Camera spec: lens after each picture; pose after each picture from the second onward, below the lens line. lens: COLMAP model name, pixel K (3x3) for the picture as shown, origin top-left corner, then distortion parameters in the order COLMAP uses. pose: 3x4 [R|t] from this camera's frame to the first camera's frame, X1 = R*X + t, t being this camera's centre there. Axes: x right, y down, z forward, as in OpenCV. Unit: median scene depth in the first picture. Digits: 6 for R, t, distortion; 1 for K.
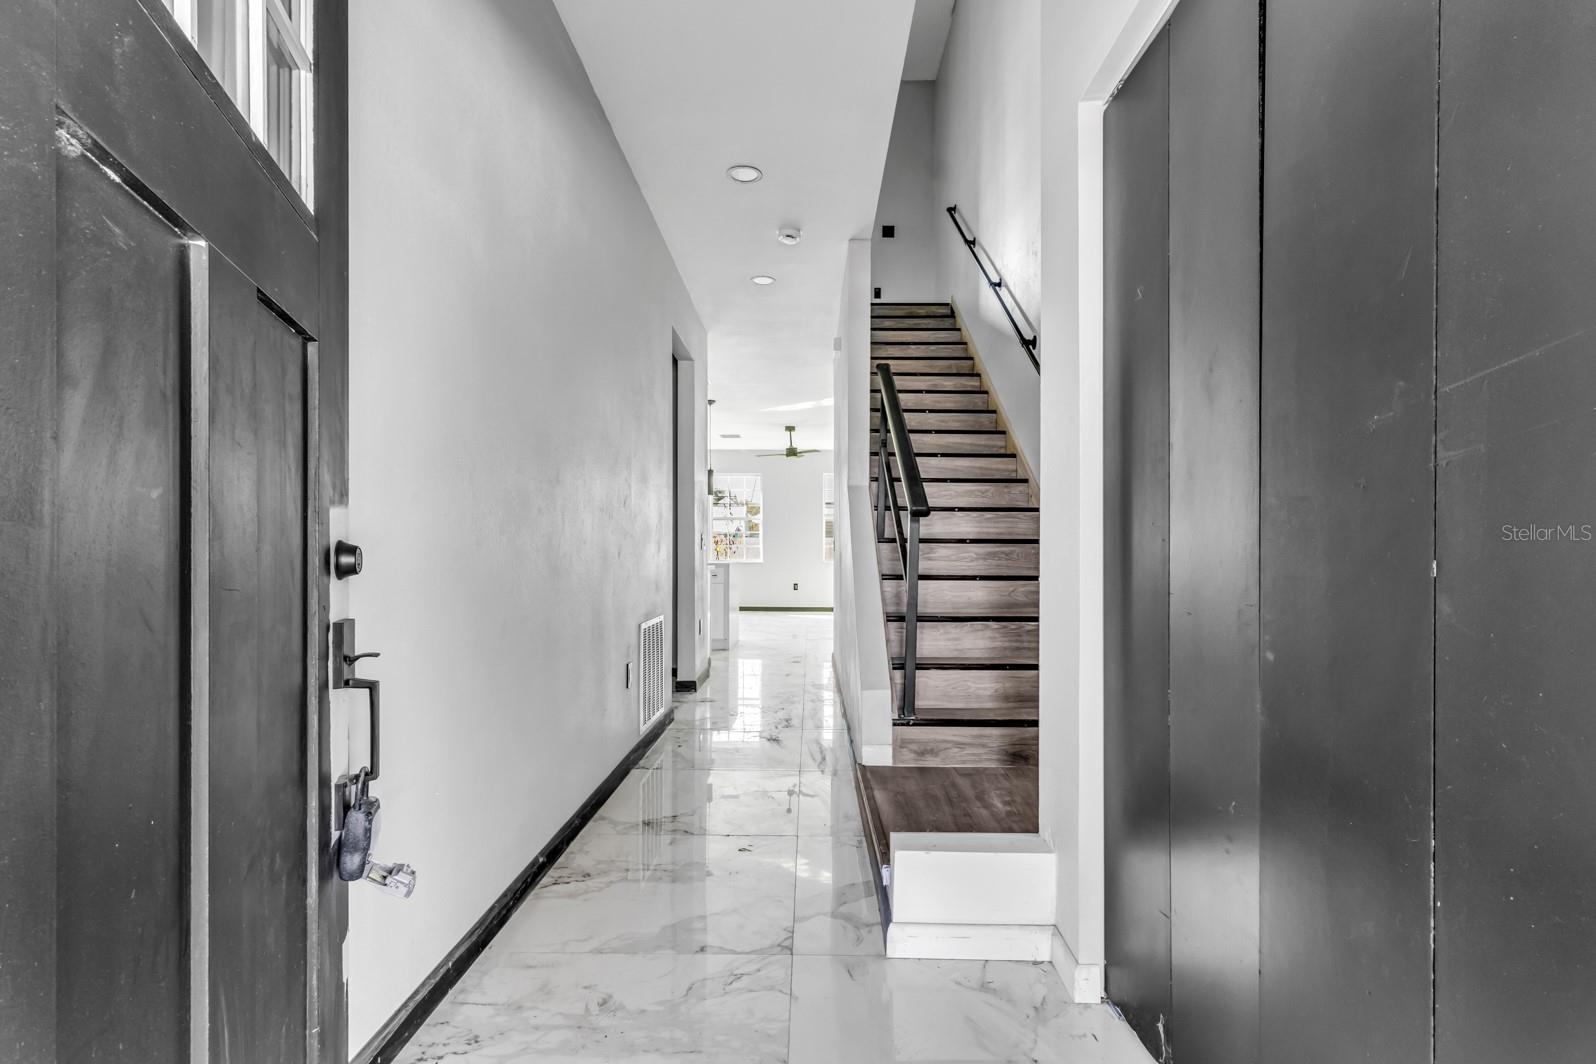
lens RADIAL K [[718.1, 0, 798.8], [0, 718.1, 542.3], [0, 0, 1]] dist [-0.002470, 0.000114]
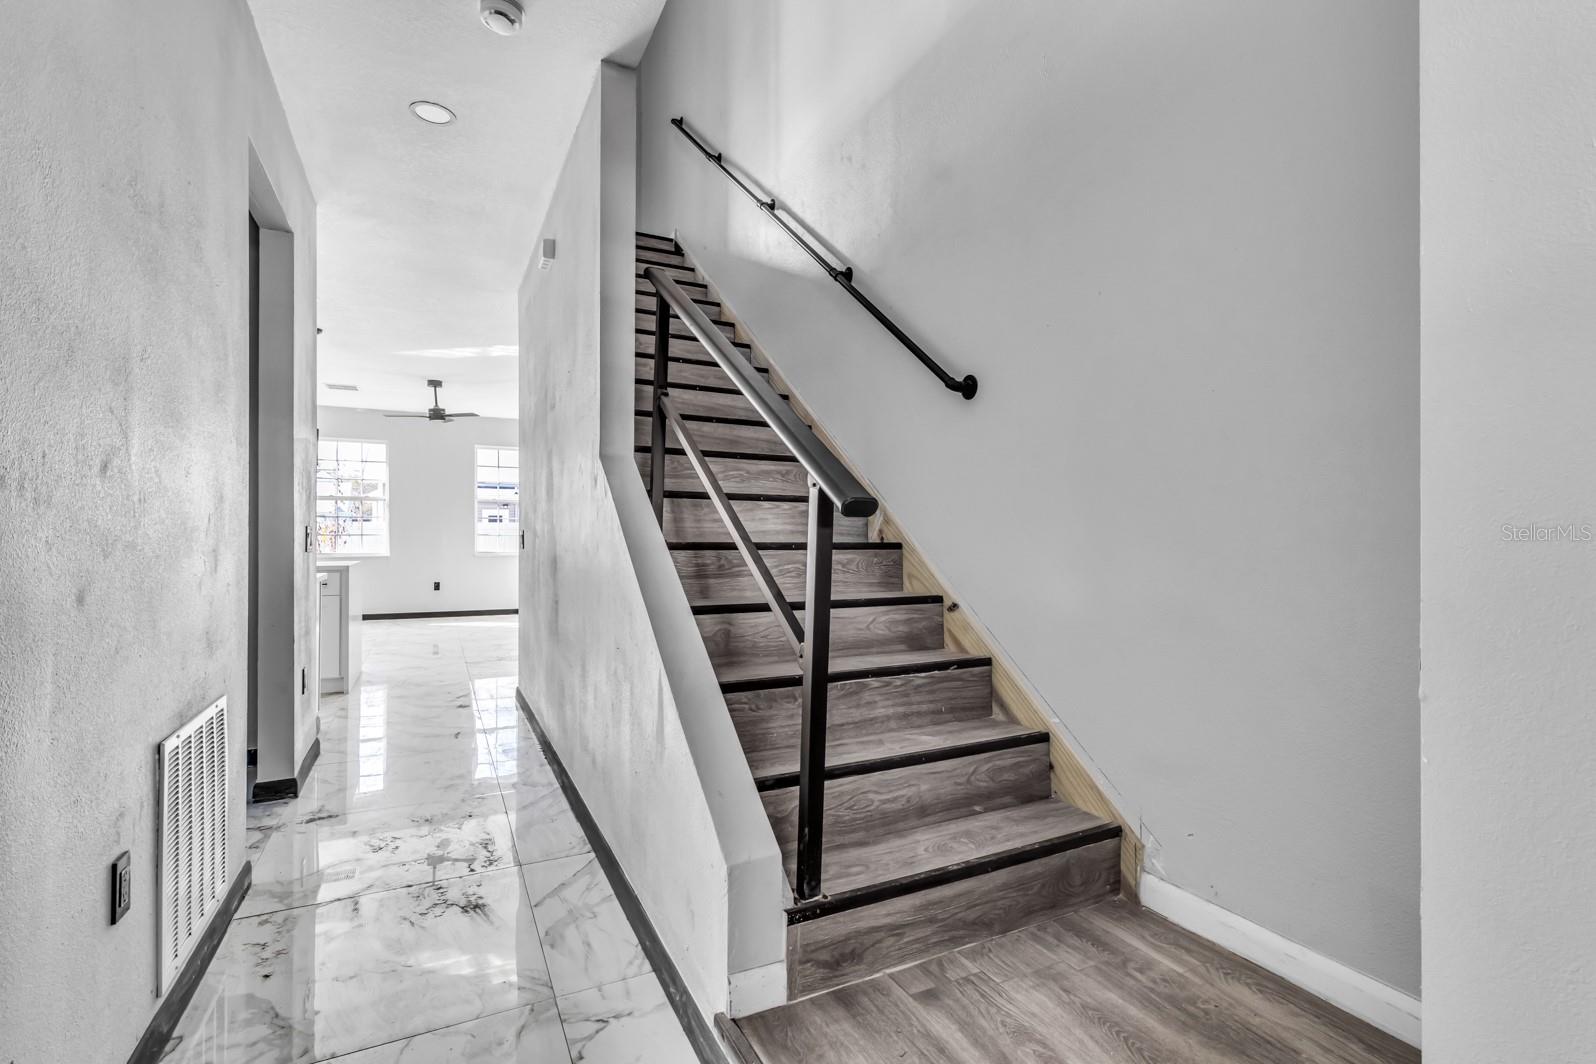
lens RADIAL K [[718.1, 0, 796.9], [0, 718.1, 530.5], [0, 0, 1]] dist [-0.002470, 0.000114]
pose [[0.886403, 0.001578, 0.462911, -0.058573], [-0.004934, 0.999970, 0.006040, -0.016189], [-0.462888, -0.007638, 0.886384, 0.323121]]
